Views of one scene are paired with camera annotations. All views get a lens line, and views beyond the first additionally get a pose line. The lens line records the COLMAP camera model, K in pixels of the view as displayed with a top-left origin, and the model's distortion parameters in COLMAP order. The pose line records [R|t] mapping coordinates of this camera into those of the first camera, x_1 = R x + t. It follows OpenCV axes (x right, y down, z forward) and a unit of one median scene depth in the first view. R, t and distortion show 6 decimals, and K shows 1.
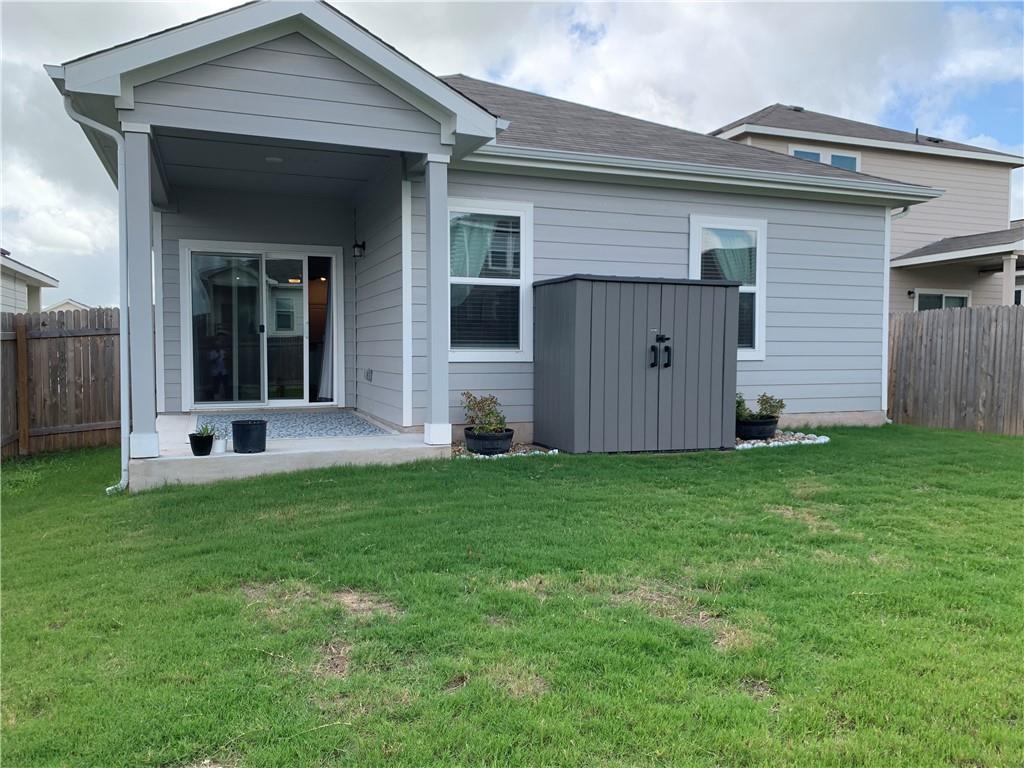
lens RADIAL K [[787.6, 0, 512.0], [0, 787.6, 384.0], [0, 0, 1]] dist [0.040082, -0.004296]
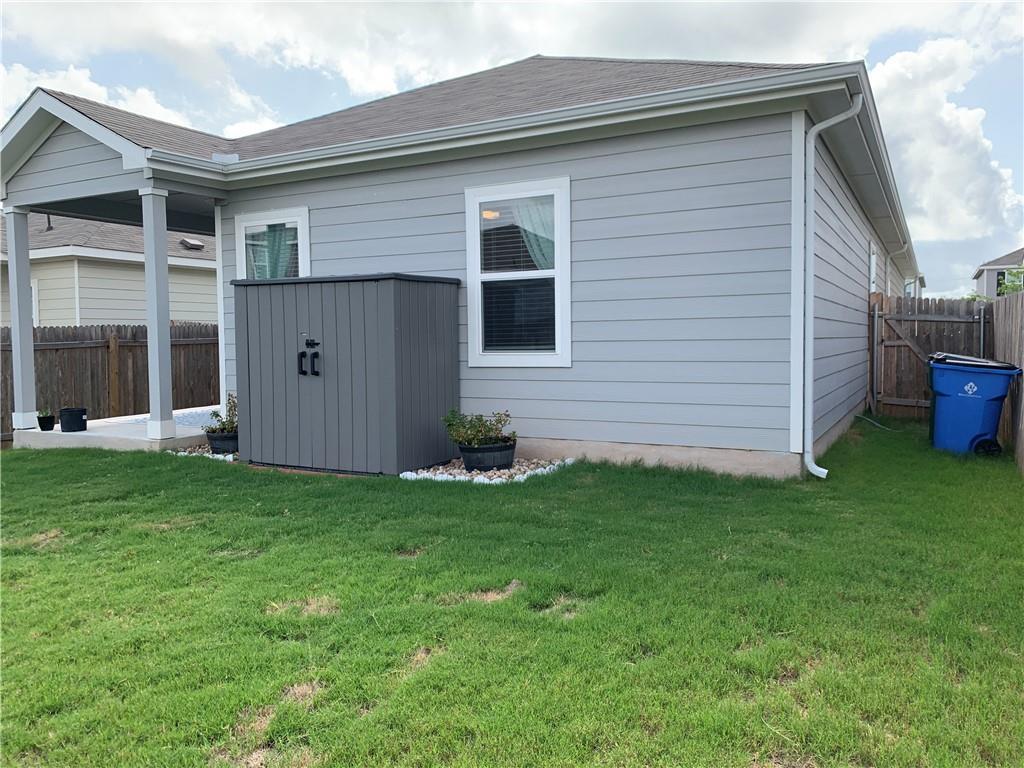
lens RADIAL K [[794.6, 0, 510.8], [0, 794.6, 366.7], [0, 0, 1]] dist [0.004684, -0.000781]
pose [[0.656363, 0.015332, -0.754289, 0.962946], [-0.019325, 0.999807, 0.003506, -0.036690], [0.754197, 0.012276, 0.656533, 0.542310]]
